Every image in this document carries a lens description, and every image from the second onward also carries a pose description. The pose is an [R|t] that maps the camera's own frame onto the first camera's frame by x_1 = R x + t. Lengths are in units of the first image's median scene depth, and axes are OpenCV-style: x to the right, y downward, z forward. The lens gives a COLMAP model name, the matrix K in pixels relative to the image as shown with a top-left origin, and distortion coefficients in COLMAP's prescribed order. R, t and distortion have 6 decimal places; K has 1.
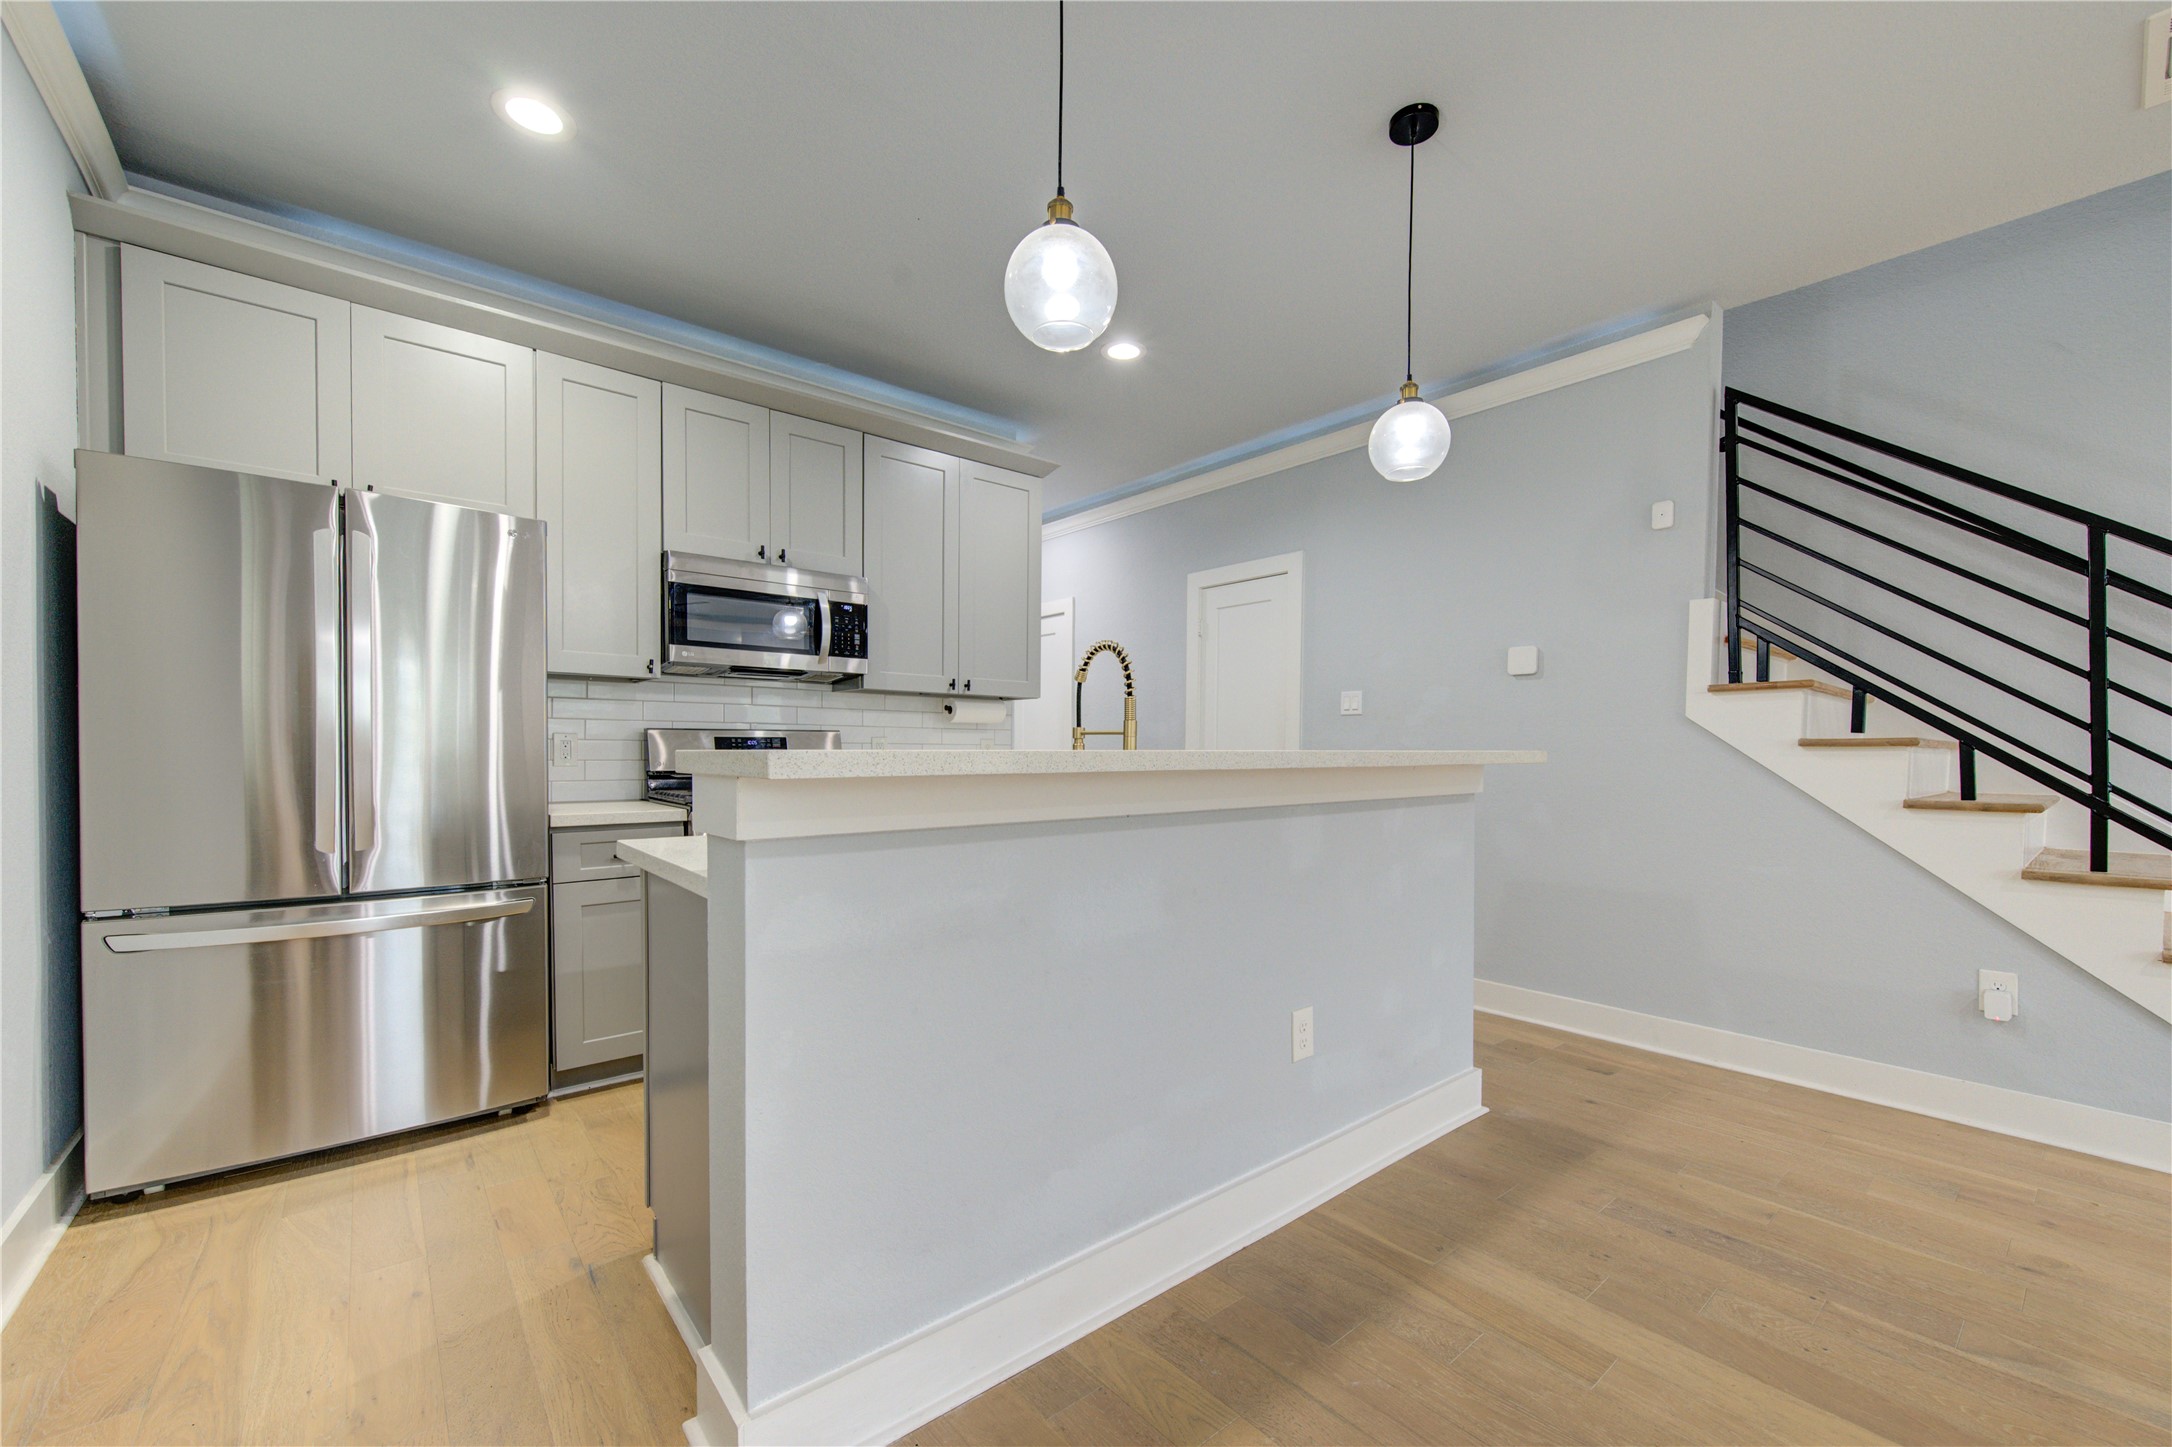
lens RADIAL K [[874.8, 0, 1138.8], [0, 874.8, 771.8], [0, 0, 1]] dist [0.000436, -0.000043]
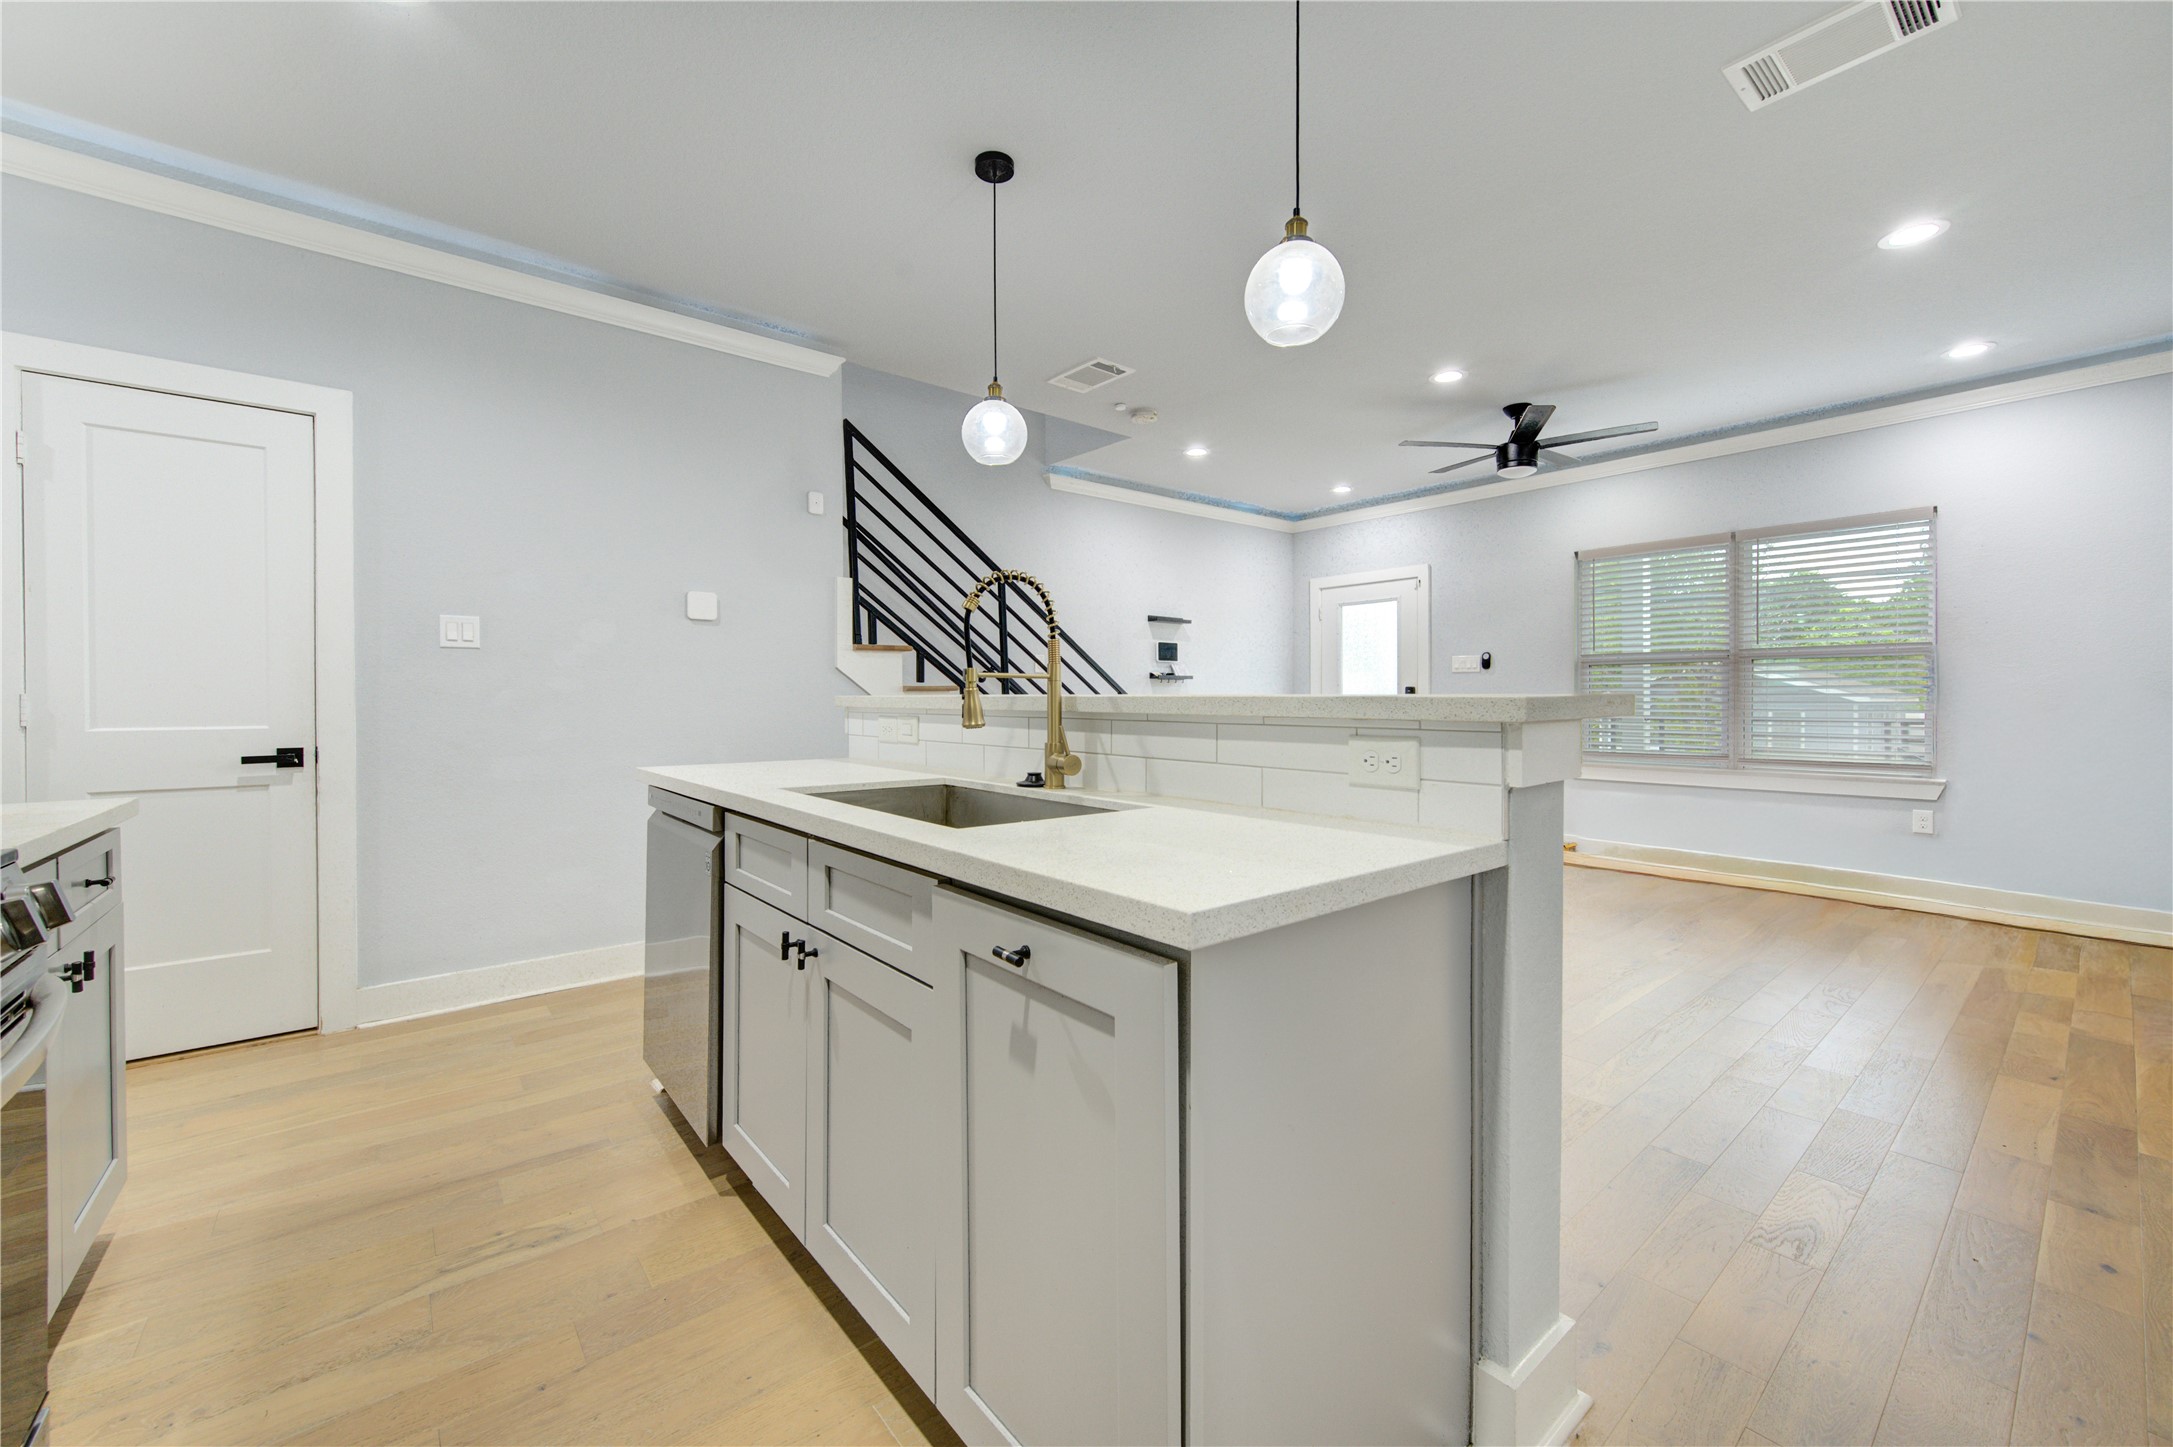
lens RADIAL K [[835.7, 0, 1085.4], [0, 835.7, 706.8], [0, 0, 1]] dist [0.000369, -0.000156]
pose [[0.040712, -0.019015, 0.998990, -0.594387], [0.026184, 0.999496, 0.017958, -0.019444], [-0.998828, 0.025427, 0.041189, 0.609509]]
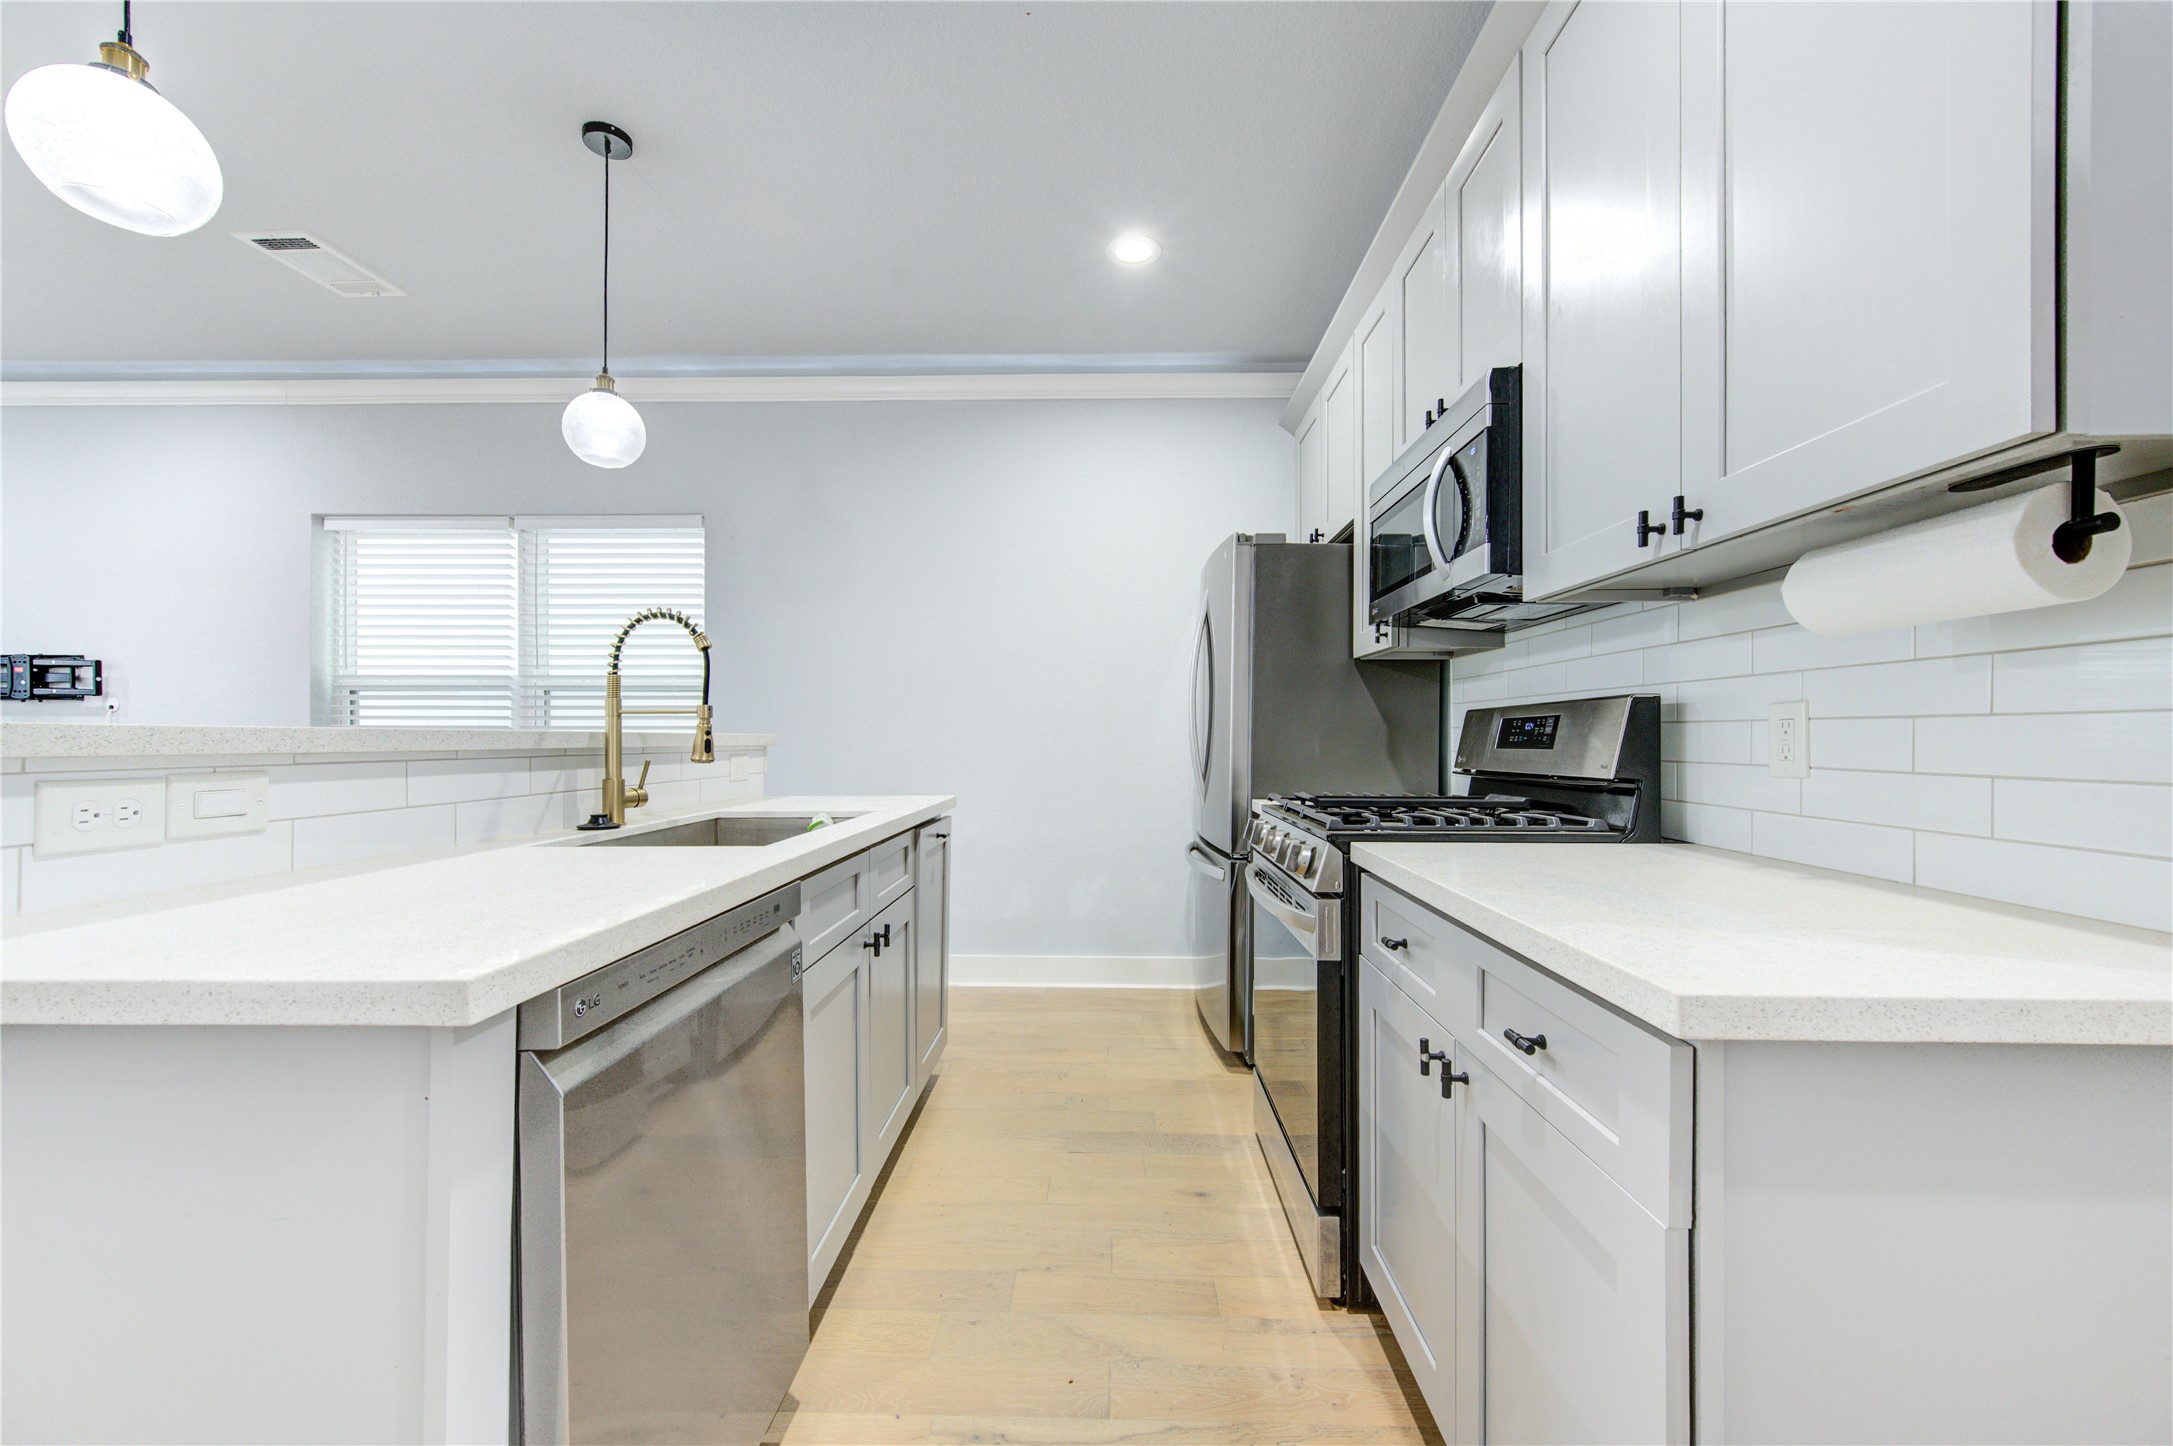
lens RADIAL K [[854.4, 0, 1089.0], [0, 854.4, 734.2], [0, 0, 1]] dist [-0.003674, -0.000199]
pose [[-0.696920, -0.012623, -0.717038, 0.177759], [-0.027551, 0.999578, 0.009181, -0.028084], [0.716620, 0.026153, -0.696974, 1.292516]]
